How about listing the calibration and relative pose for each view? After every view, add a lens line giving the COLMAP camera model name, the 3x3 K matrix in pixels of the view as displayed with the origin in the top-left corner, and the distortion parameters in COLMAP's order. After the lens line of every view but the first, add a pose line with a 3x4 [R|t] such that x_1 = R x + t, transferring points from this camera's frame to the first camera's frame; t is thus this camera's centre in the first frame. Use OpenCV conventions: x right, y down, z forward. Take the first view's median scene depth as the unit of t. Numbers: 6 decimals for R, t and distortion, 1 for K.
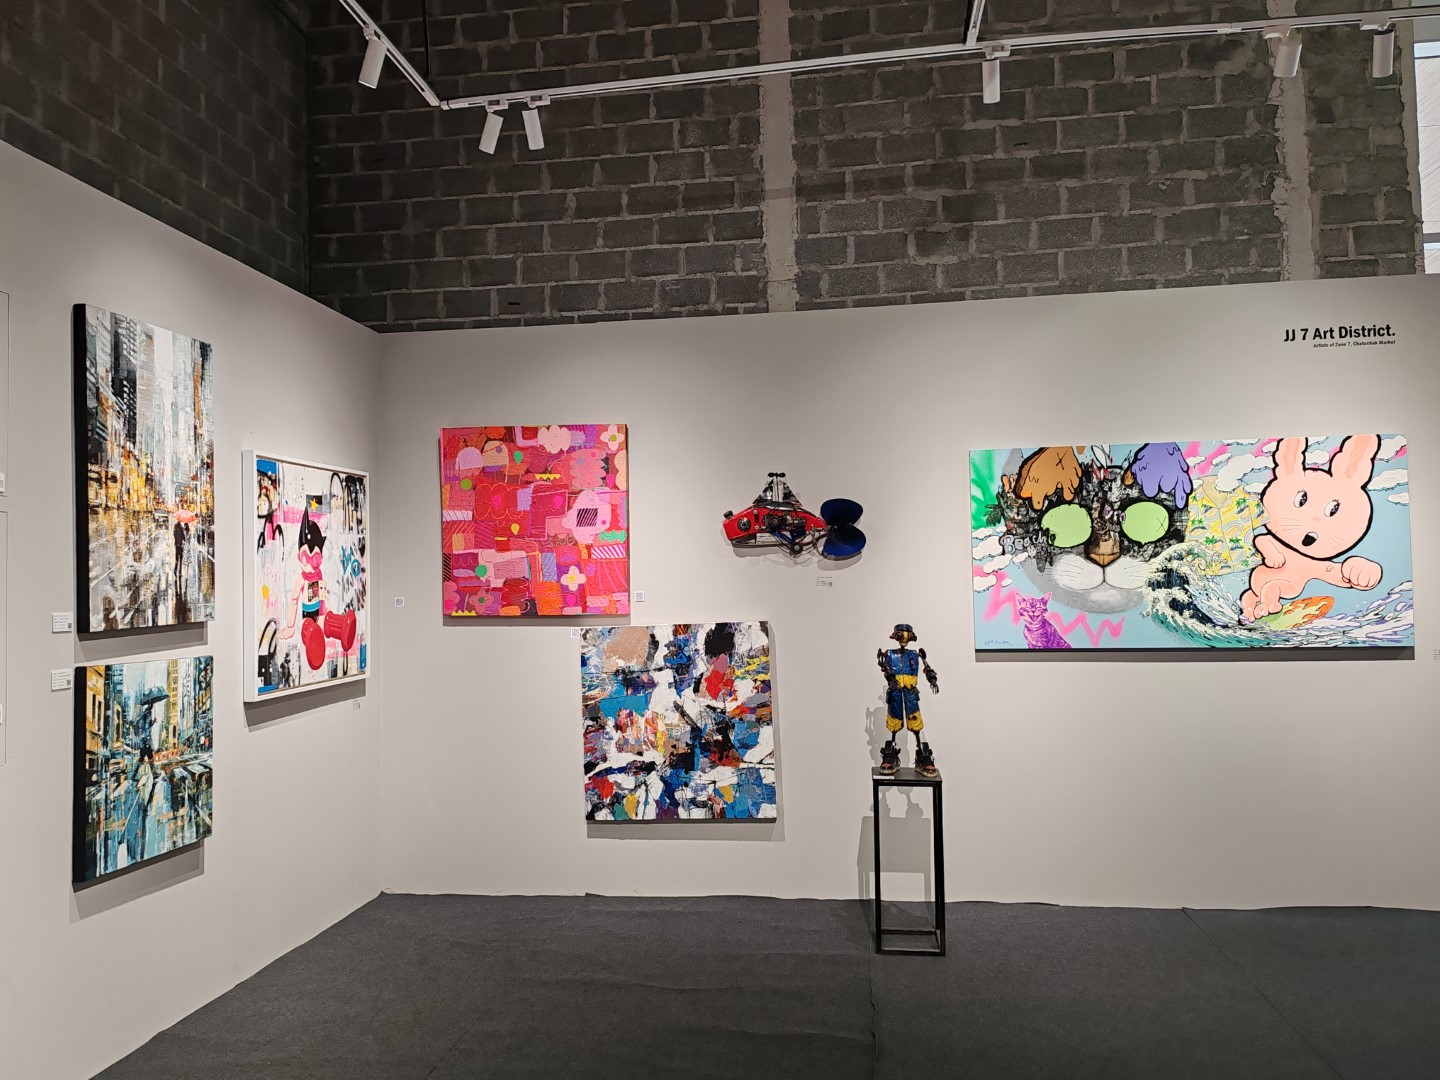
lens RADIAL K [[1112.6, 0, 720.0], [0, 1112.6, 540.0], [0, 0, 1]] dist [0.113393, -0.141837]
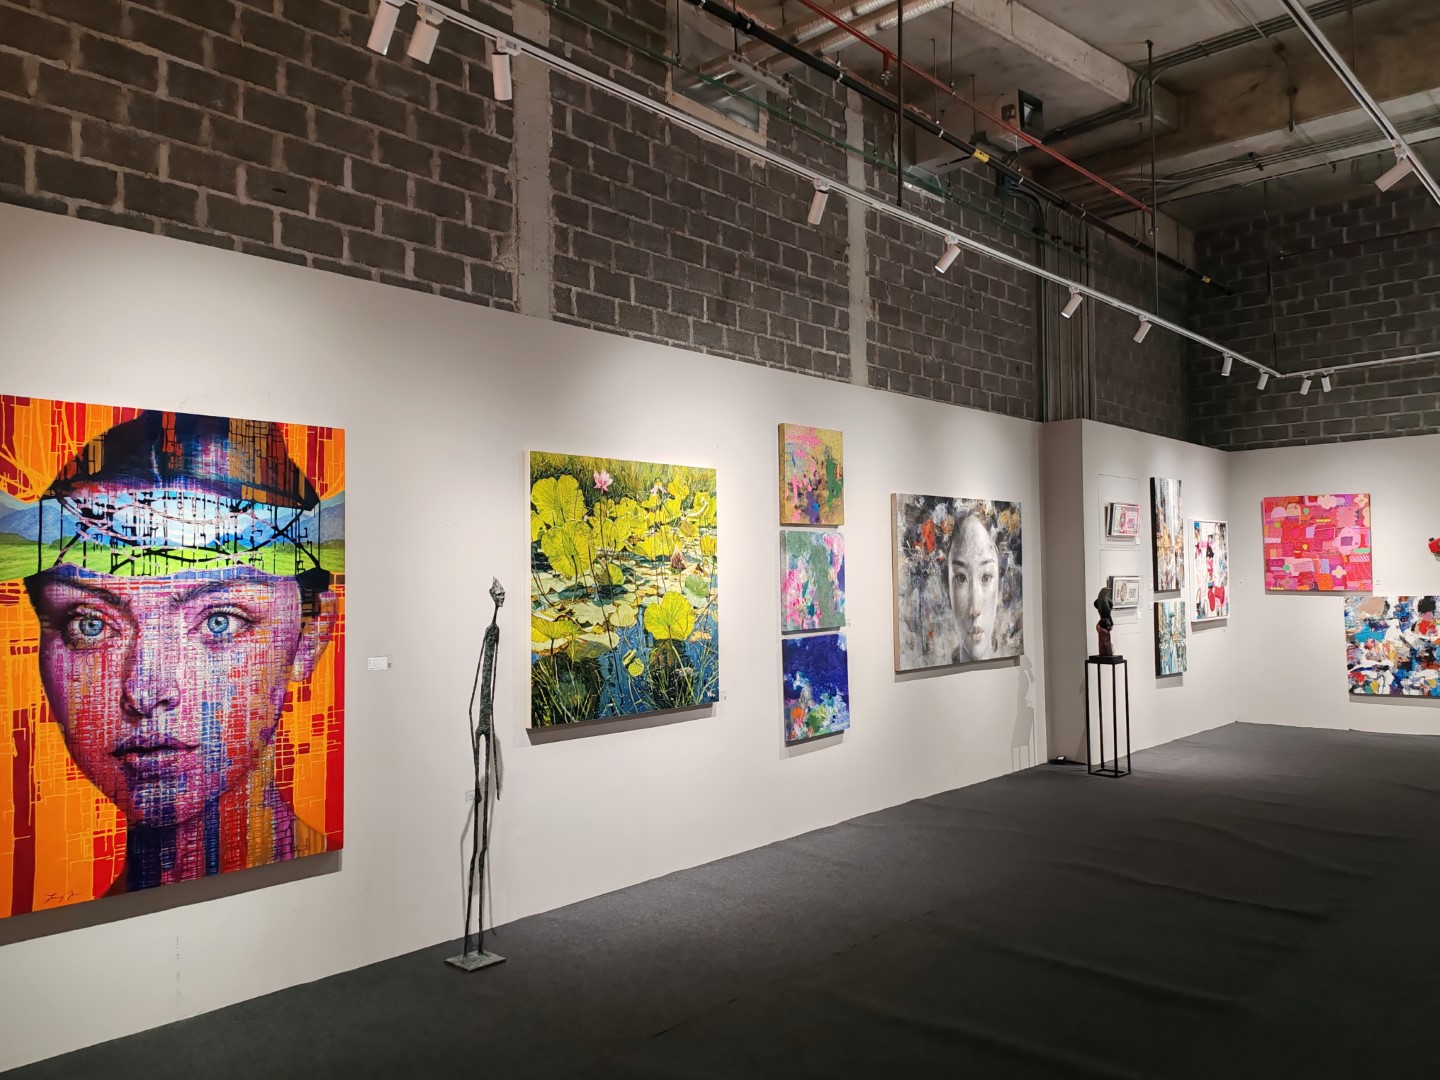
lens RADIAL K [[1112.6, 0, 720.0], [0, 1112.6, 540.0], [0, 0, 1]] dist [0.113393, -0.141837]
pose [[0.833083, -0.008851, -0.553077, 0.070174], [0.017274, 0.999801, 0.010020, -0.062326], [0.552878, -0.017902, 0.833070, -1.306079]]
